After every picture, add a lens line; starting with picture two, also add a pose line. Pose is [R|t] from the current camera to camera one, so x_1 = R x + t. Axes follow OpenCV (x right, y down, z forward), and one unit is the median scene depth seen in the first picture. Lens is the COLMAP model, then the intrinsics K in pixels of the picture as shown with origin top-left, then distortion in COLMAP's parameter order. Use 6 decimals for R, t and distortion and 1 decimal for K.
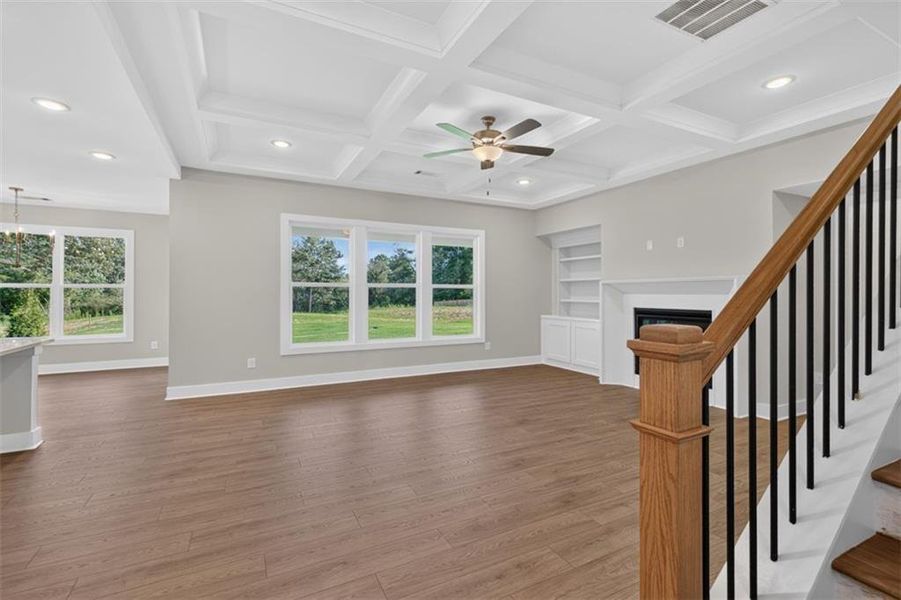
lens RADIAL K [[388.4, 0, 459.0], [0, 388.4, 290.1], [0, 0, 1]] dist [-0.000028, -0.000128]
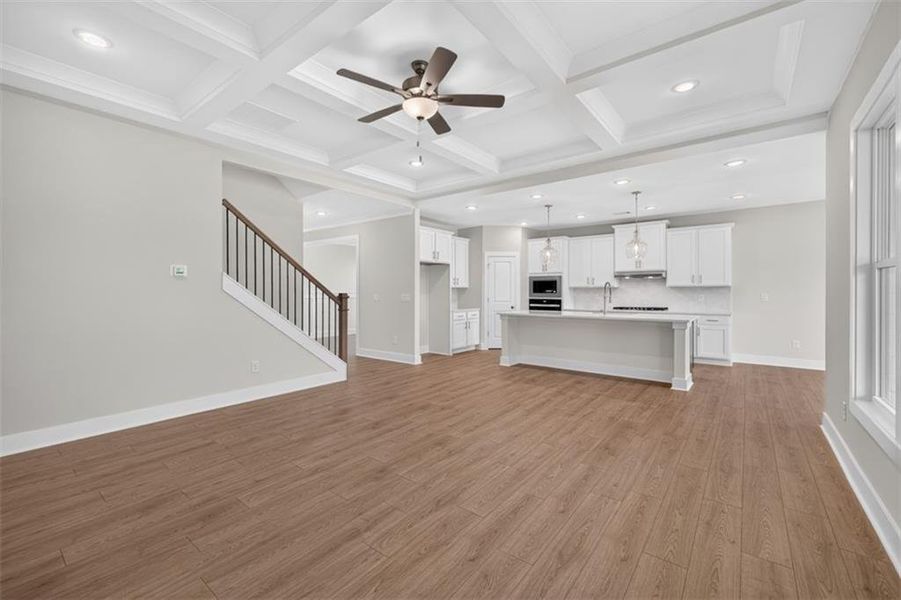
lens RADIAL K [[379.7, 0, 449.1], [0, 379.7, 293.0], [0, 0, 1]] dist [0.001003, -0.000070]
pose [[-0.918771, -0.000567, -0.394791, 0.232644], [0.001154, 0.999991, -0.004122, 0.018038], [0.394790, -0.004243, -0.918762, 1.213611]]
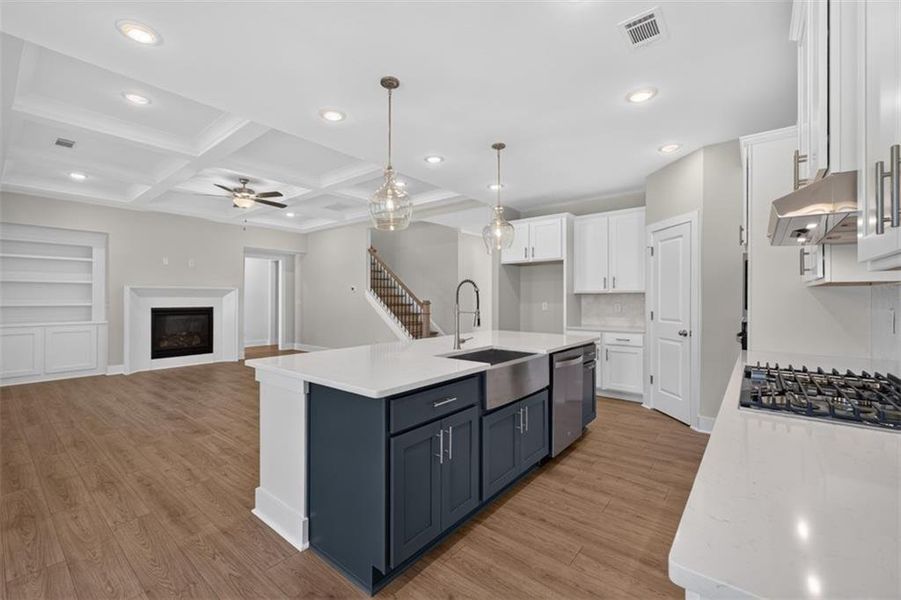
lens RADIAL K [[379.7, 0, 449.1], [0, 379.7, 293.0], [0, 0, 1]] dist [0.001003, -0.000070]
pose [[-0.380137, 0.010129, 0.924875, -1.104239], [-0.007704, 0.999871, -0.014117, 0.007548], [-0.924898, -0.012492, -0.380010, 0.578103]]
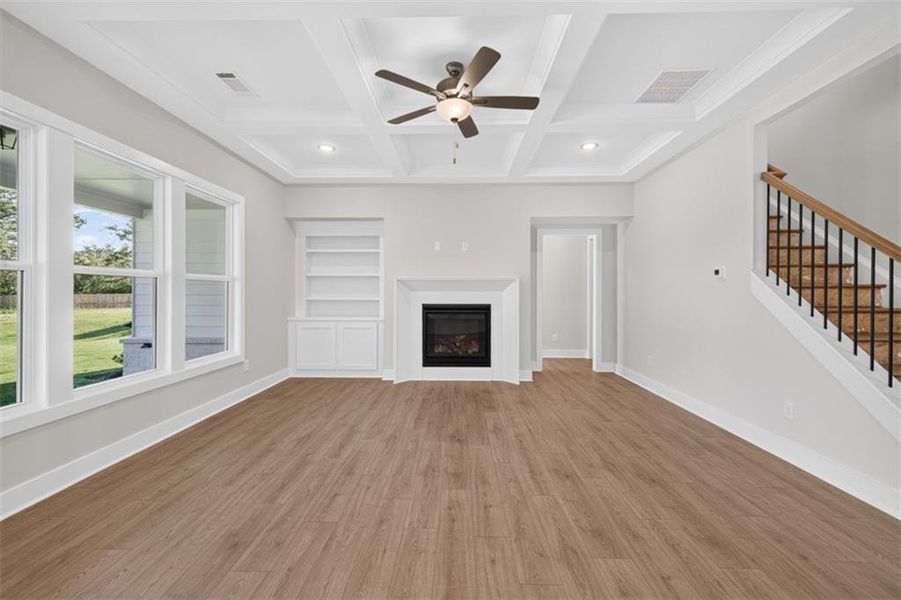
lens RADIAL K [[379.7, 0, 449.1], [0, 379.7, 293.0], [0, 0, 1]] dist [0.001003, -0.000070]
pose [[0.500626, -0.004355, 0.865653, -0.413302], [-0.006856, 0.999936, 0.008995, 0.007252], [-0.865636, -0.010438, 0.500564, 0.436495]]
